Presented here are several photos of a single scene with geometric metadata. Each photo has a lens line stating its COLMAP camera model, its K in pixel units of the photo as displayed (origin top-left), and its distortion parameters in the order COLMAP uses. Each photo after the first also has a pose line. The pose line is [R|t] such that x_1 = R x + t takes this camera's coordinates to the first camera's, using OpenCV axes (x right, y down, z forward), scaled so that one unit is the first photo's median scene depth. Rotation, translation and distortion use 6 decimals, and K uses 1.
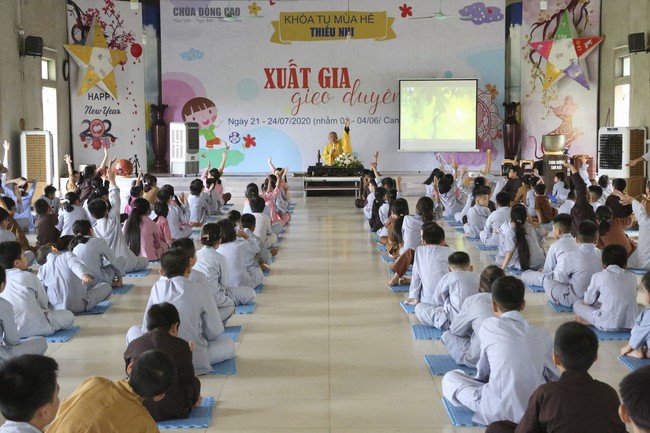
lens RADIAL K [[1083.2, 0, 325.0], [0, 1083.2, 216.5], [0, 0, 1]] dist [0.126396, -0.057725]
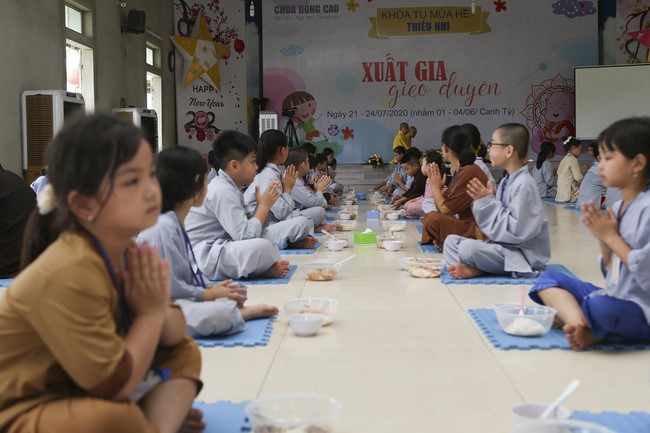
lens RADIAL K [[778.3, 0, 325.0], [0, 778.3, 216.5], [0, 0, 1]] dist [-0.102568, 0.004095]
pose [[0.998589, -0.005301, -0.052839, -0.053693], [0.004783, 0.999939, -0.009923, 0.016232], [0.052889, 0.009656, 0.998554, 0.272738]]
